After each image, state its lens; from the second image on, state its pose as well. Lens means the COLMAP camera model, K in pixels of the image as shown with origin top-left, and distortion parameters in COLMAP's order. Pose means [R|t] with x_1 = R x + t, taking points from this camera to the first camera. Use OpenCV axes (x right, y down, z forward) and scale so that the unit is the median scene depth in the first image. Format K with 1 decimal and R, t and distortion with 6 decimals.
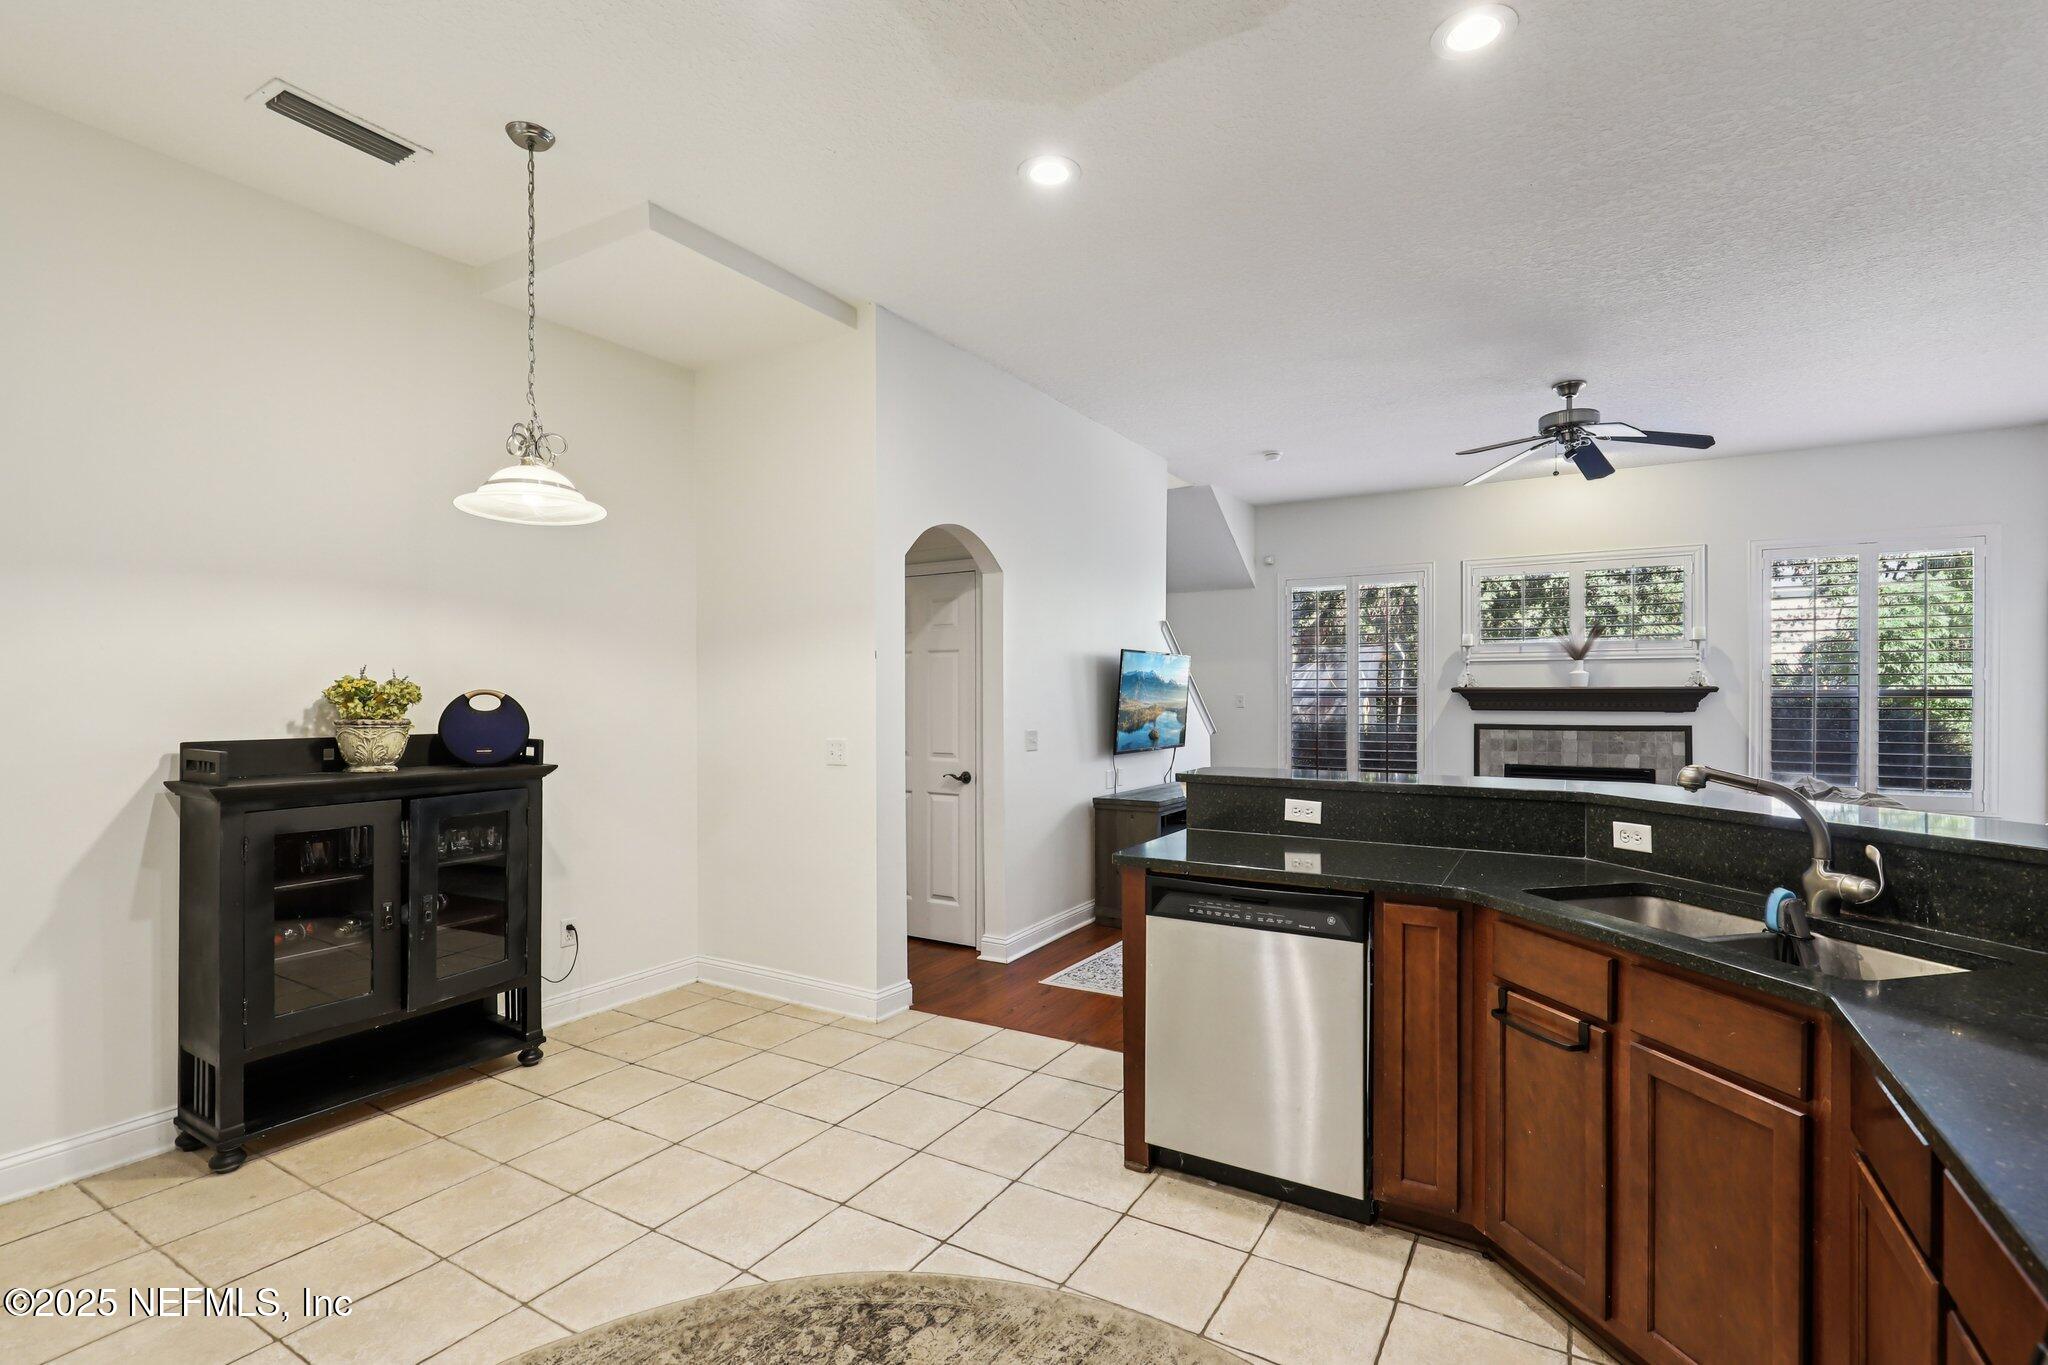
lens RADIAL K [[931.9, 0, 1031.4], [0, 931.9, 692.6], [0, 0, 1]] dist [0.003070, -0.000008]
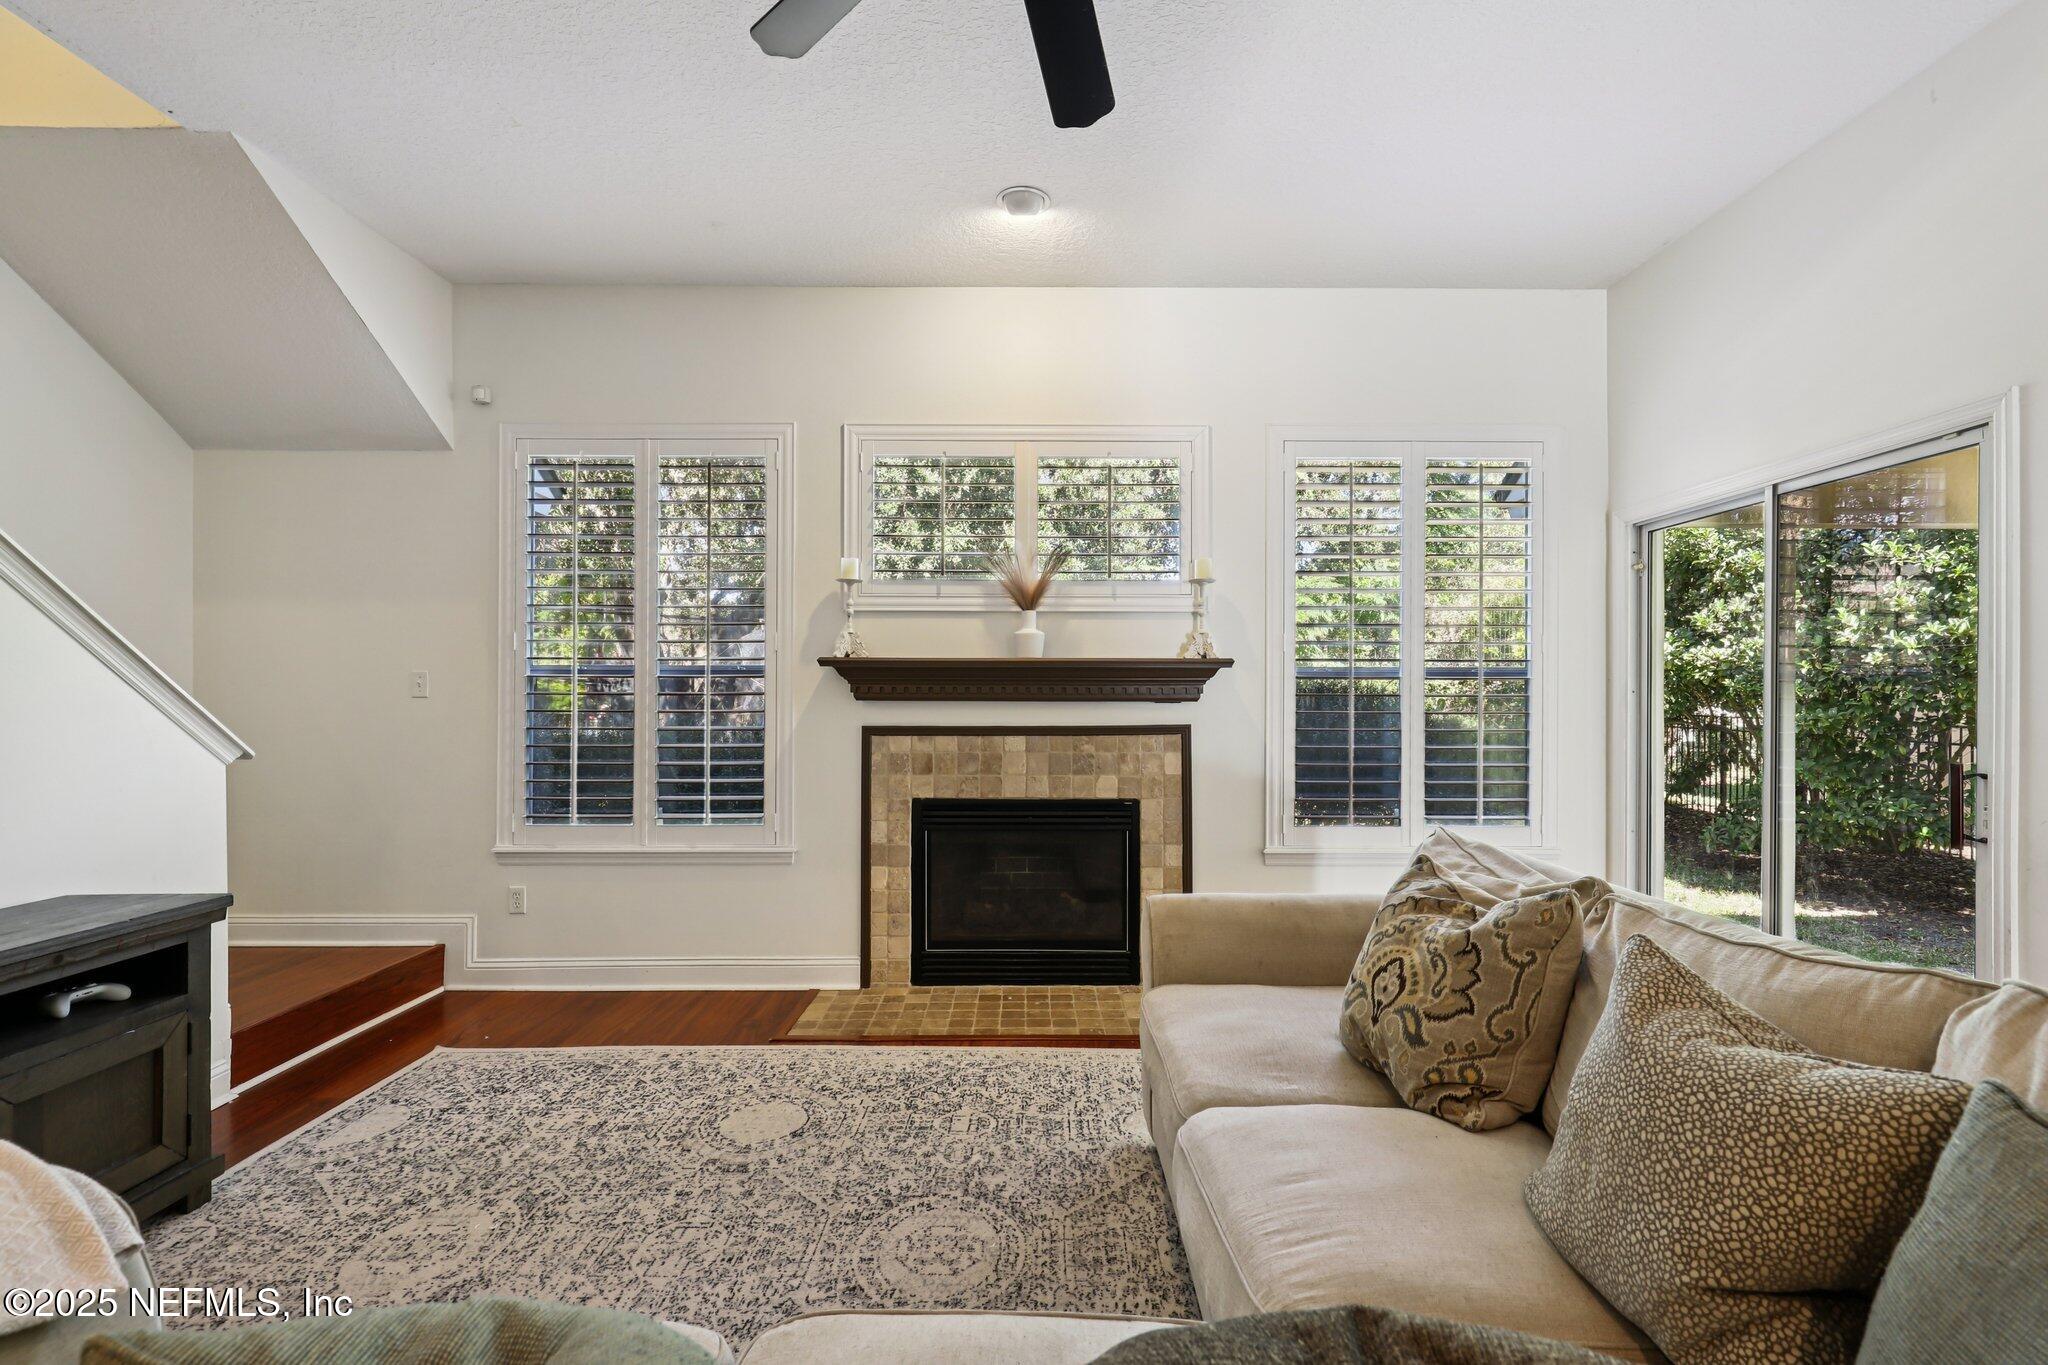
lens RADIAL K [[931.9, 0, 1031.4], [0, 931.9, 692.6], [0, 0, 1]] dist [0.003070, -0.000008]
pose [[0.857948, 0.003596, 0.513723, 0.290566], [-0.003792, 0.999993, -0.000668, 0.014615], [-0.513722, -0.001375, 0.857956, 0.501689]]
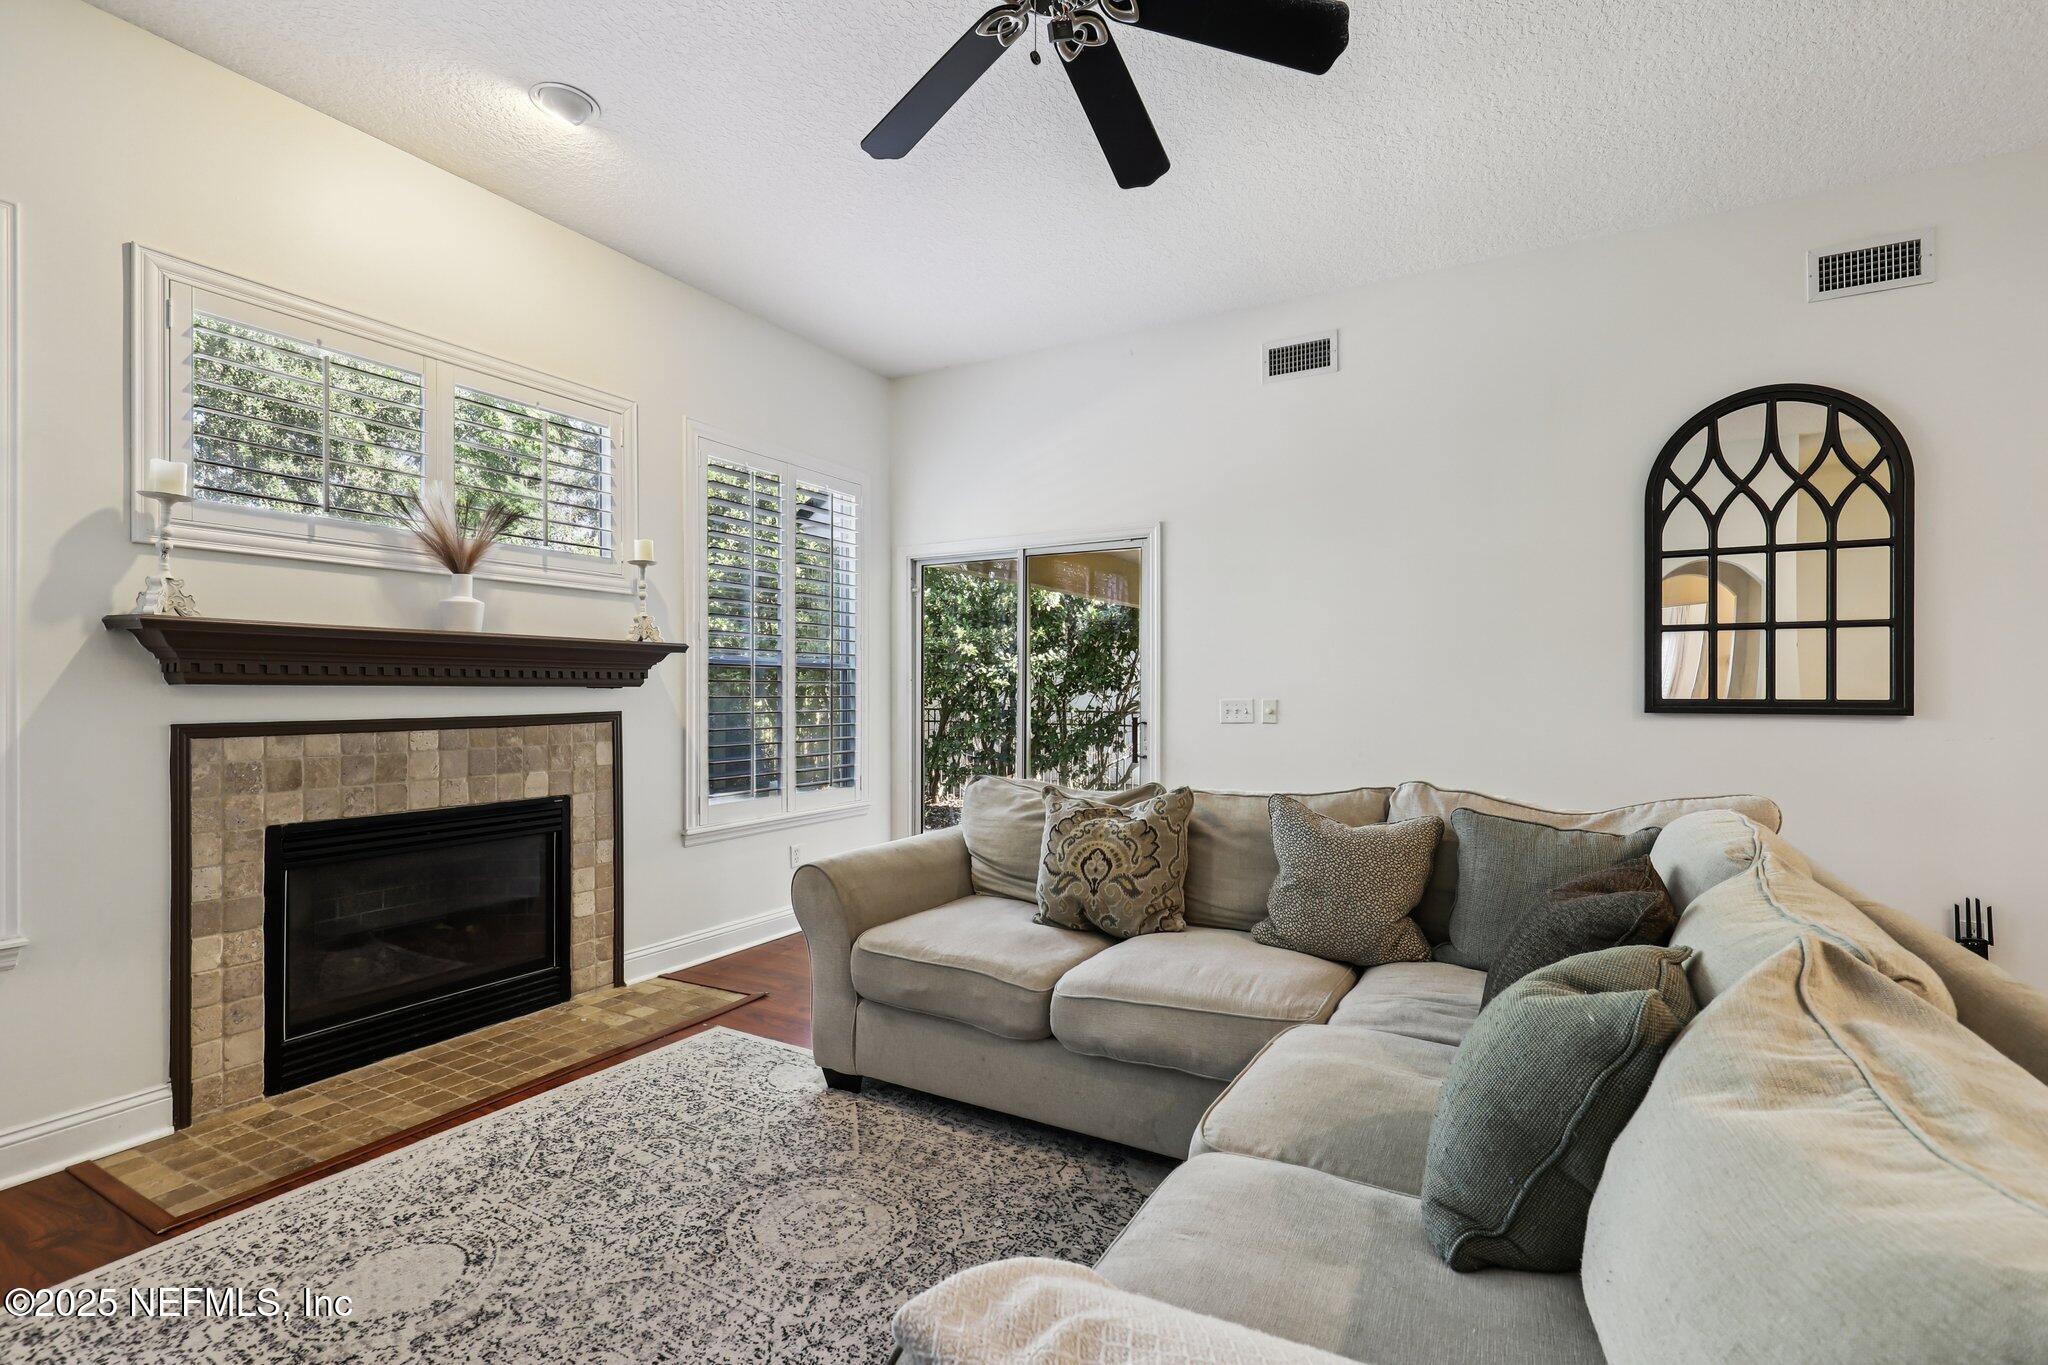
lens RADIAL K [[931.9, 0, 1031.4], [0, 931.9, 692.6], [0, 0, 1]] dist [0.003070, -0.000008]
pose [[-0.030800, 0.000575, 0.999525, 0.119438], [0.000066, 1.000000, -0.000573, 0.022605], [-0.999526, 0.000048, -0.030800, 0.713237]]
